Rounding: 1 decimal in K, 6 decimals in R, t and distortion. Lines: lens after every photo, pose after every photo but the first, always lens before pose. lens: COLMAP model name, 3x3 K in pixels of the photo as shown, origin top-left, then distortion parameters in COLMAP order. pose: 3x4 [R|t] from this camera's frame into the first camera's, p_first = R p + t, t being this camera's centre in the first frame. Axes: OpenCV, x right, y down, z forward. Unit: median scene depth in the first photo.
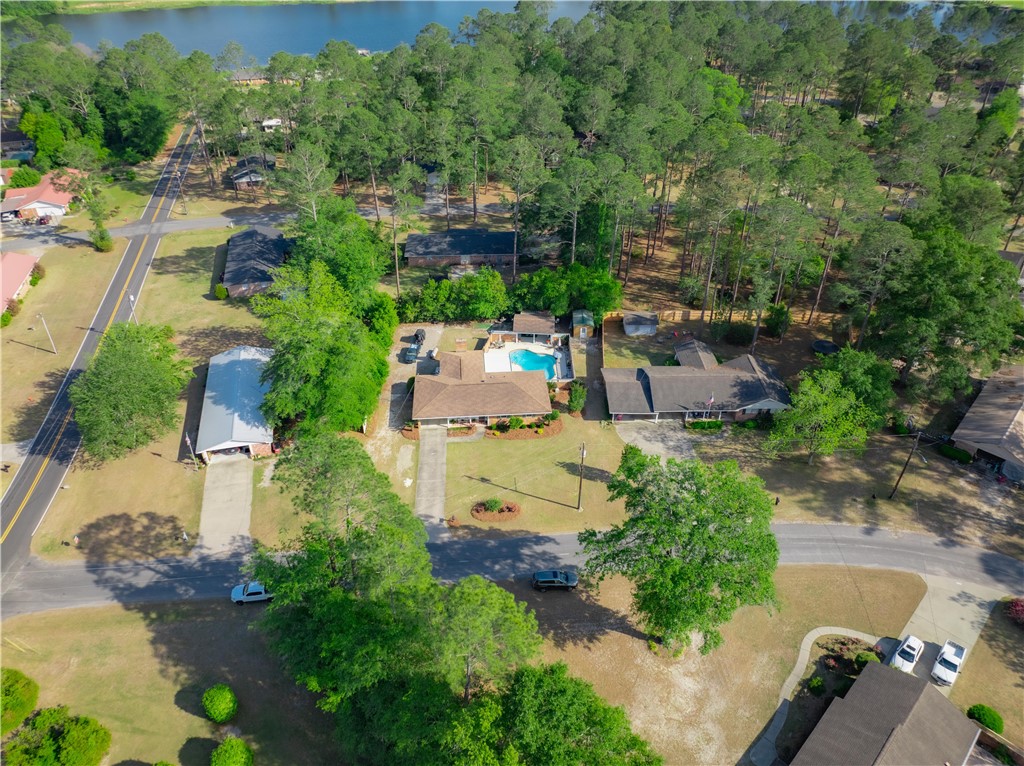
lens RADIAL K [[709.7, 0, 519.1], [0, 709.7, 379.2], [0, 0, 1]] dist [-0.031148, -0.002318]
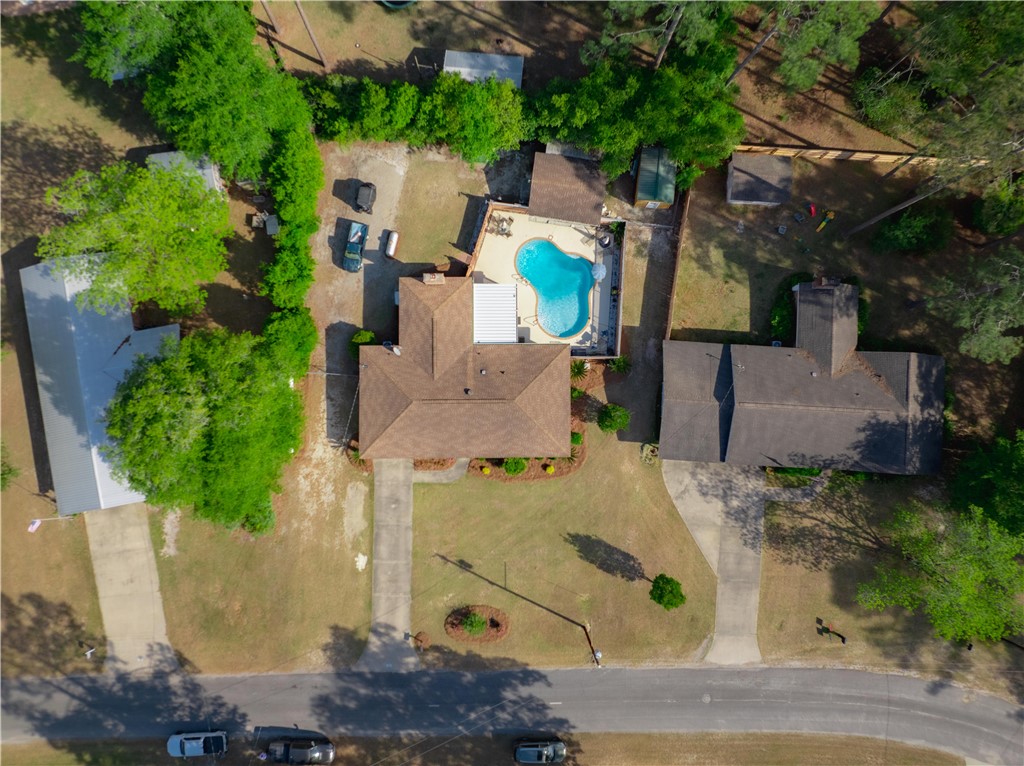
lens RADIAL K [[715.6, 0, 509.9], [0, 715.6, 380.6], [0, 0, 1]] dist [-0.050592, 0.037611]
pose [[0.996946, 0.078058, 0.002482, -0.016669], [-0.049368, 0.605248, 0.794505, -0.526802], [0.060515, -0.792201, 0.607253, 0.655680]]
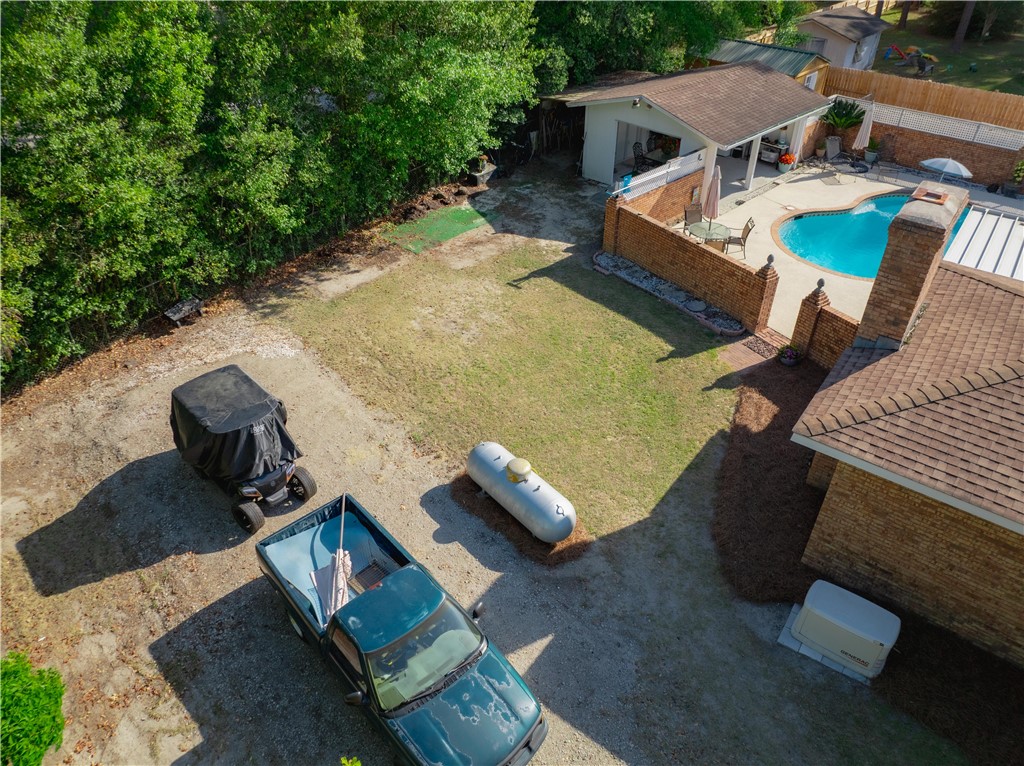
lens RADIAL K [[718.0, 0, 512.0], [0, 718.0, 383.0], [0, 0, 1]] dist [-0.033274, -0.004664]
pose [[0.664026, -0.452557, 0.595198, -0.207299], [0.431261, 0.882089, 0.189562, -0.084830], [-0.610806, 0.130811, 0.780900, 1.083835]]
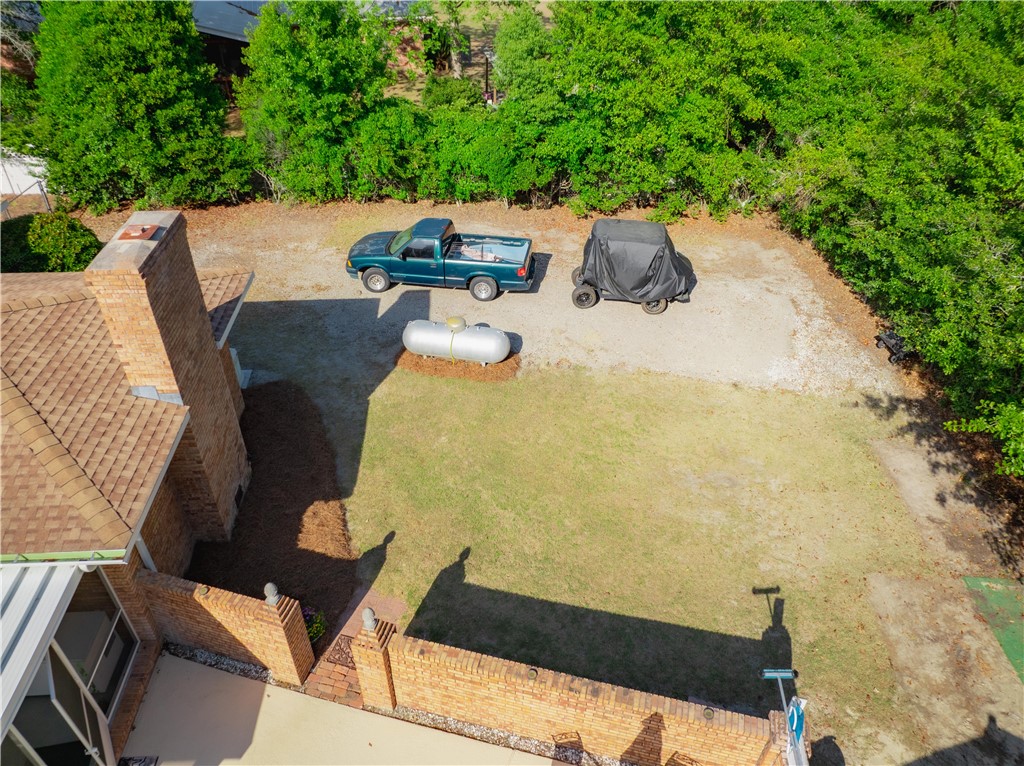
lens RADIAL K [[715.6, 0, 509.9], [0, 715.6, 380.6], [0, 0, 1]] dist [-0.050592, 0.037611]
pose [[-0.018188, 0.593525, -0.804610, -0.004753], [-0.584114, 0.646823, 0.490336, -0.126042], [0.811468, 0.478902, 0.334922, 1.141901]]
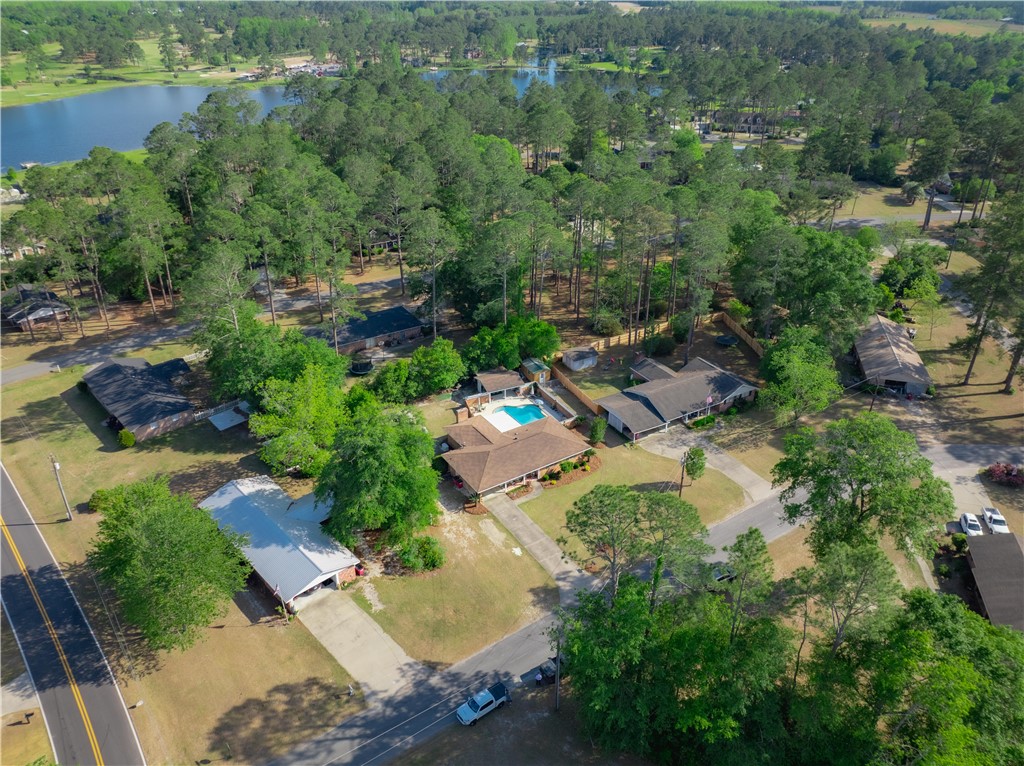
lens RADIAL K [[718.0, 0, 512.0], [0, 718.0, 383.0], [0, 0, 1]] dist [-0.033274, -0.004664]
pose [[0.876413, -0.238810, 0.418175, -0.481488], [0.279384, 0.959442, -0.037621, -0.038094], [-0.392230, 0.149803, 0.907587, 0.071848]]
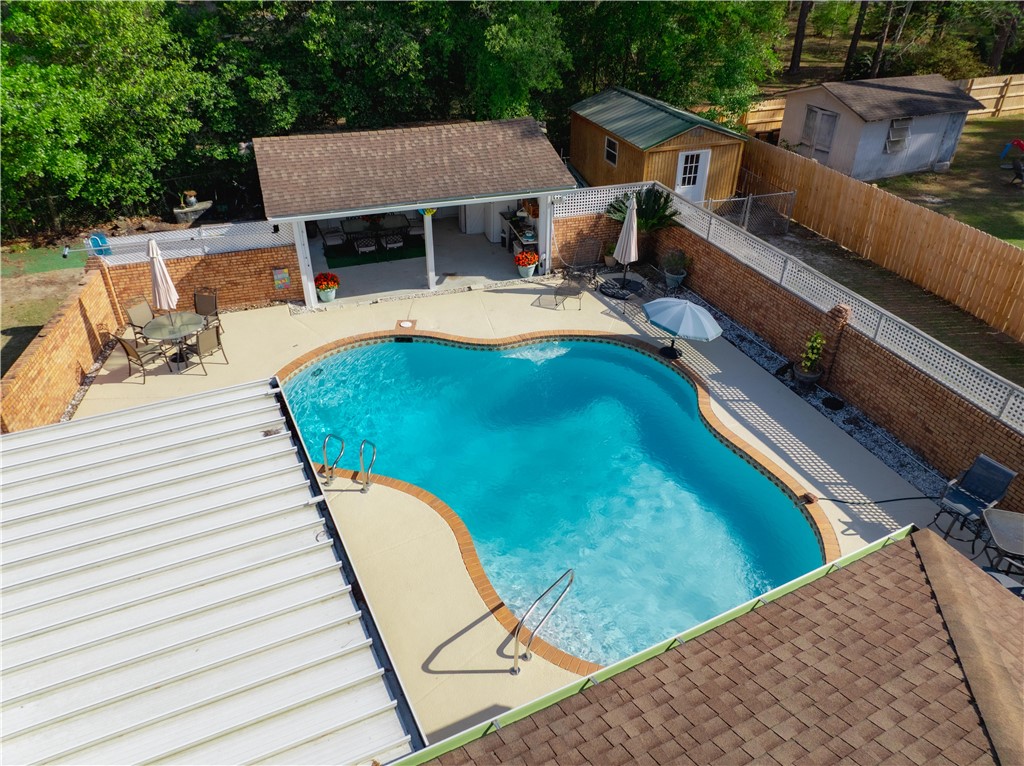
lens RADIAL K [[718.0, 0, 512.0], [0, 718.0, 383.0], [0, 0, 1]] dist [-0.033274, -0.004664]
pose [[0.930473, -0.206570, 0.302571, -0.014811], [0.212608, 0.977048, 0.013229, -0.036936], [-0.298360, 0.052020, 0.953035, 1.043469]]
